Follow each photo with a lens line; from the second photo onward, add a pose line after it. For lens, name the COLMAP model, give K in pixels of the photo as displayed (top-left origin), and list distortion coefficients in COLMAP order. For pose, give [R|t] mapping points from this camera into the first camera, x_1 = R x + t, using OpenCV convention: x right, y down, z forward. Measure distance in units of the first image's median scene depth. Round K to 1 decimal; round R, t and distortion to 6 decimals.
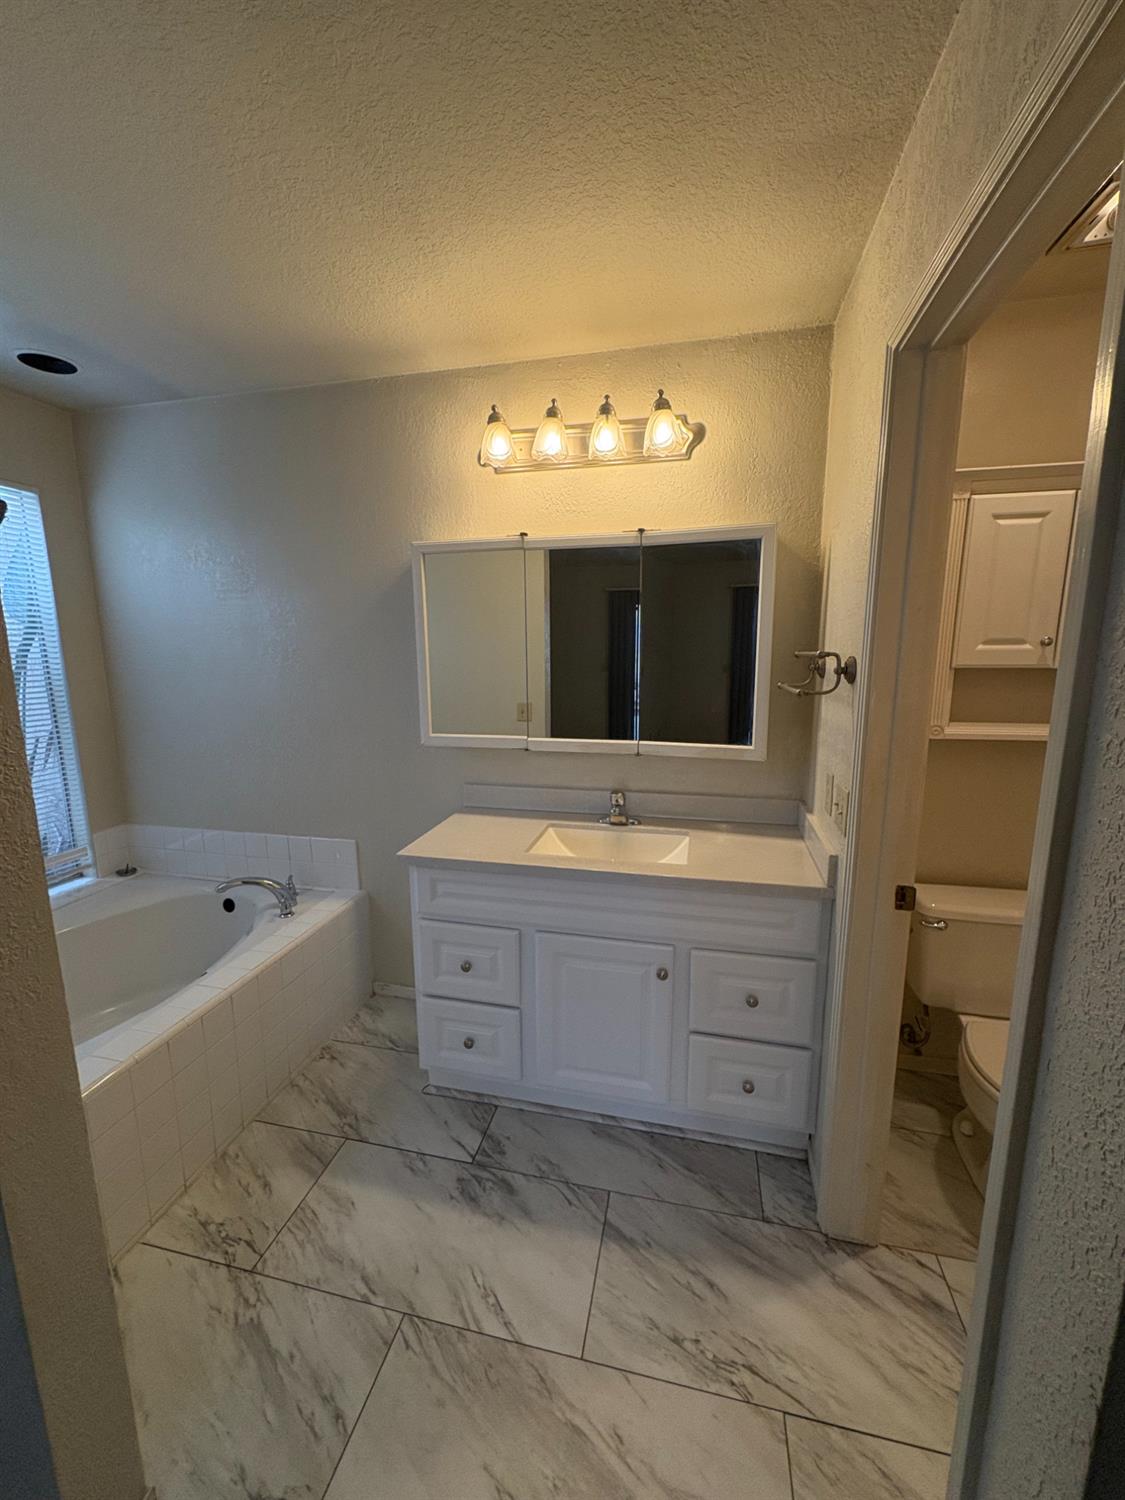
lens RADIAL K [[596.3, 0, 558.0], [0, 596.3, 753.8], [0, 0, 1]] dist [-0.000176, 0.000261]
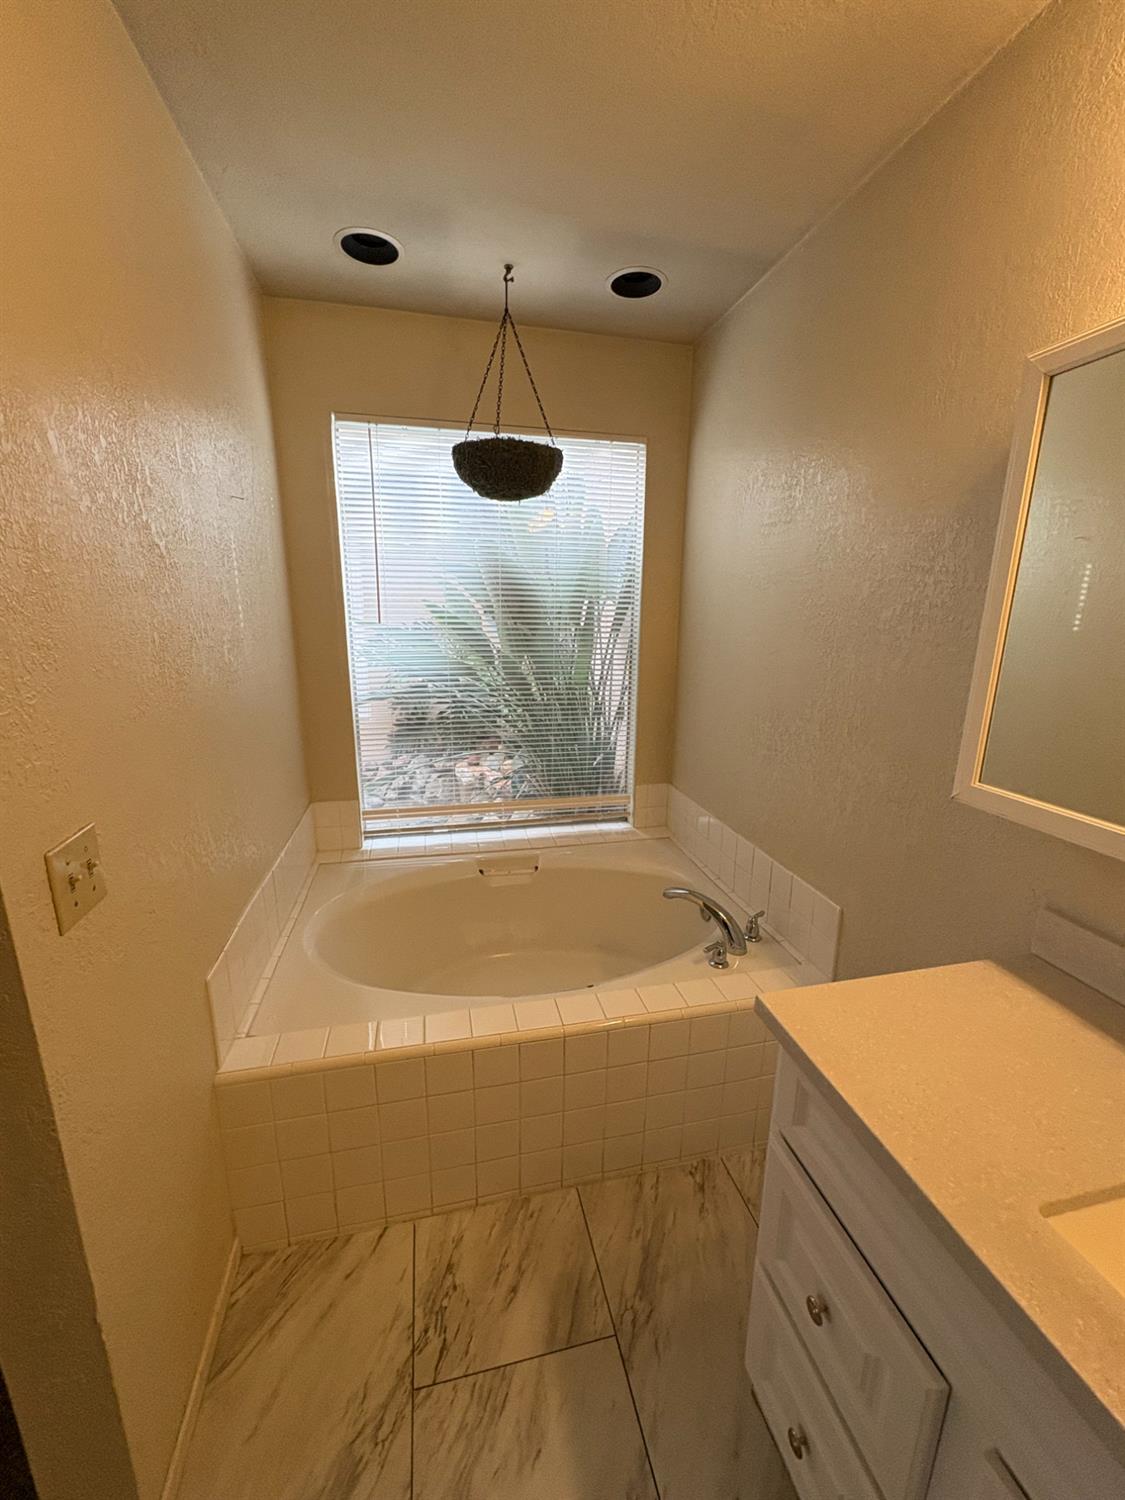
lens RADIAL K [[596.3, 0, 569.4], [0, 596.3, 752.7], [0, 0, 1]] dist [-0.000176, 0.000261]
pose [[0.451444, 0.222812, -0.864033, 0.059207], [-0.176857, 0.971454, 0.158108, -0.092799], [0.874597, 0.081434, 0.477963, 0.610120]]
